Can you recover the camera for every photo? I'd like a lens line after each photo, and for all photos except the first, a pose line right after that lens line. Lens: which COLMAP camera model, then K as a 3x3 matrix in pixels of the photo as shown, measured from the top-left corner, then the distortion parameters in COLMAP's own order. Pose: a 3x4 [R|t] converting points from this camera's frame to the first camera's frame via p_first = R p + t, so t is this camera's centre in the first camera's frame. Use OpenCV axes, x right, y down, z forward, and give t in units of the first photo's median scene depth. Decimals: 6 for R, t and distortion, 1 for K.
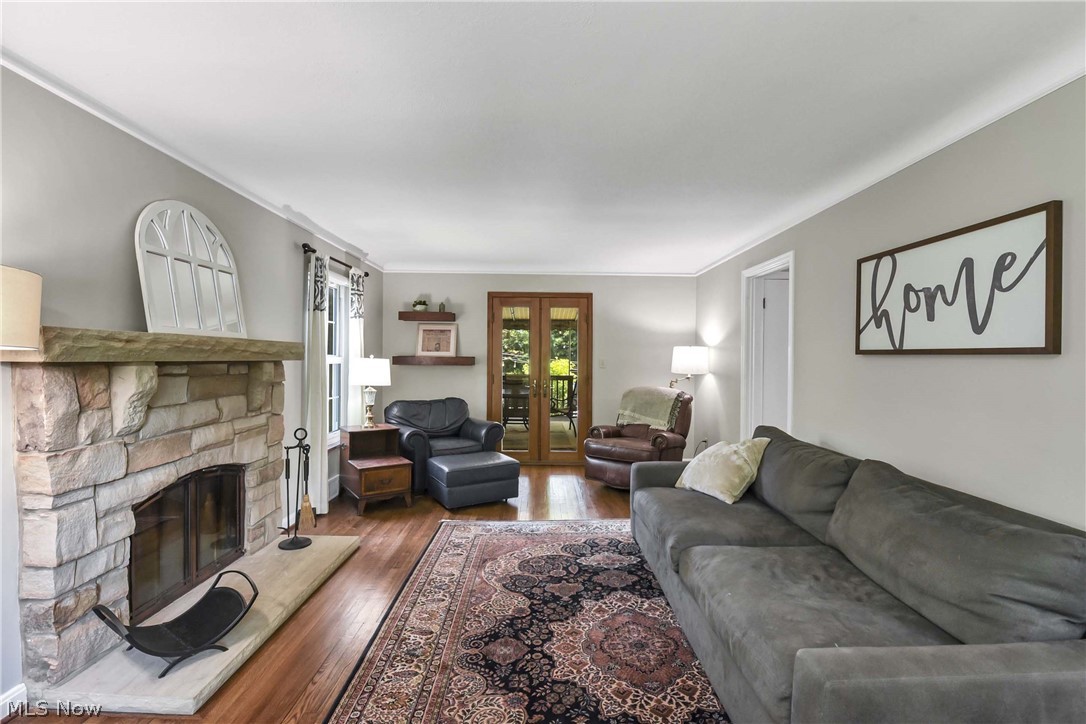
lens RADIAL K [[488.0, 0, 555.9], [0, 488.0, 360.2], [0, 0, 1]] dist [-0.003877, -0.009361]
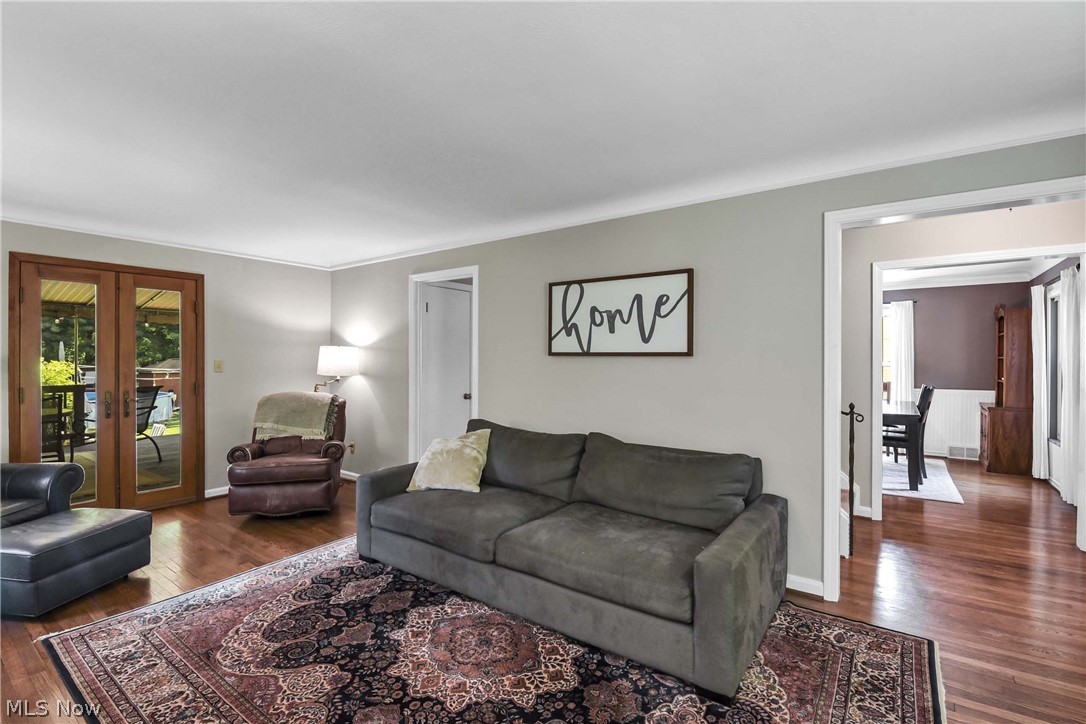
lens RADIAL K [[488.0, 0, 555.9], [0, 488.0, 361.0], [0, 0, 1]] dist [-0.003877, -0.009361]
pose [[0.599407, -0.012688, 0.800344, -0.395815], [0.008956, 0.999918, 0.009144, -0.009101], [-0.800394, 0.001687, 0.599472, 0.191557]]
